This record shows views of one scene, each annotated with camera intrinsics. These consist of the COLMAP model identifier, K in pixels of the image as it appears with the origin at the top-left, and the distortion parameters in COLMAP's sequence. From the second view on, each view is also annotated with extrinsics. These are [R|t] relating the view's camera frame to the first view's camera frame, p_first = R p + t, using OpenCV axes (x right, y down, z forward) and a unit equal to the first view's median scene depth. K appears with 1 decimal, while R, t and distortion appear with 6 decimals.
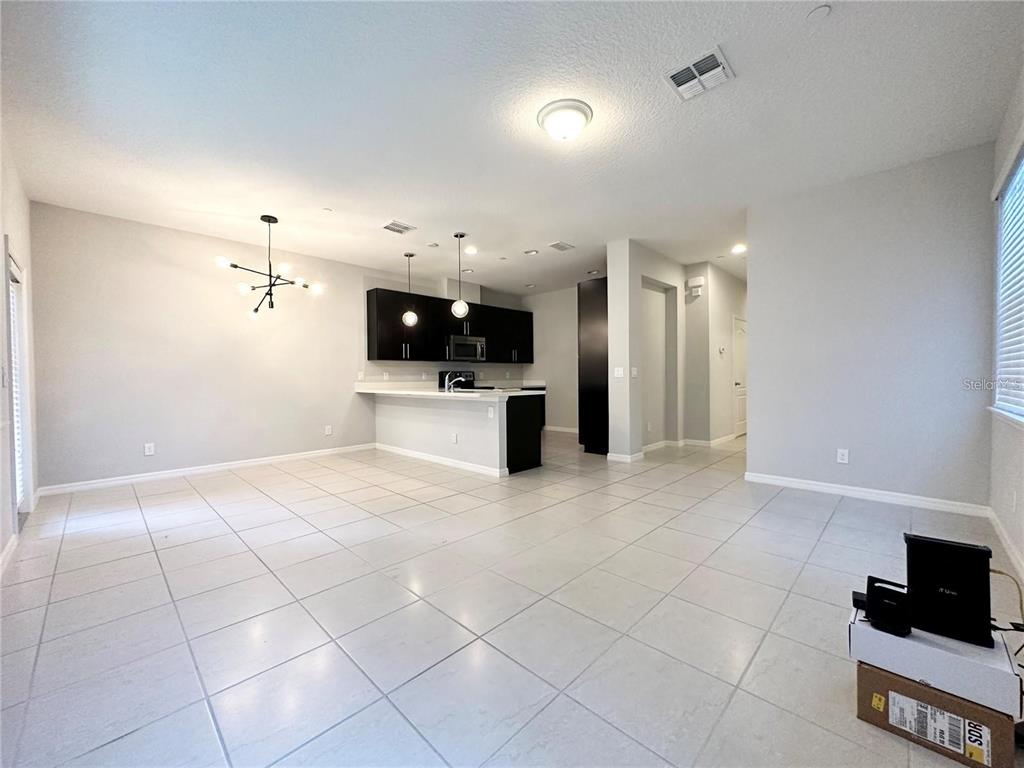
lens RADIAL K [[410.3, 0, 512.0], [0, 410.3, 384.0], [0, 0, 1]] dist [0.004077, -0.000589]
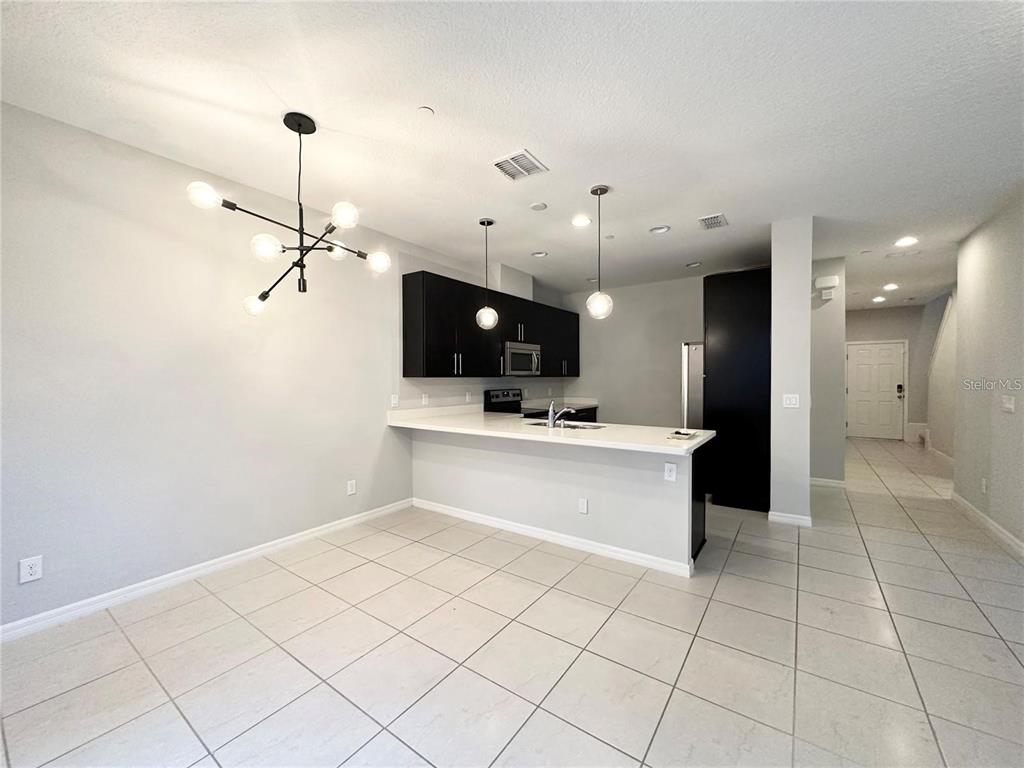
lens RADIAL K [[410.3, 0, 512.0], [0, 410.3, 384.0], [0, 0, 1]] dist [0.004077, -0.000589]
pose [[0.987380, 0.002875, 0.158340, -0.285235], [-0.002453, 0.999993, -0.002858, -0.046016], [-0.158347, 0.002433, 0.987381, 0.306859]]
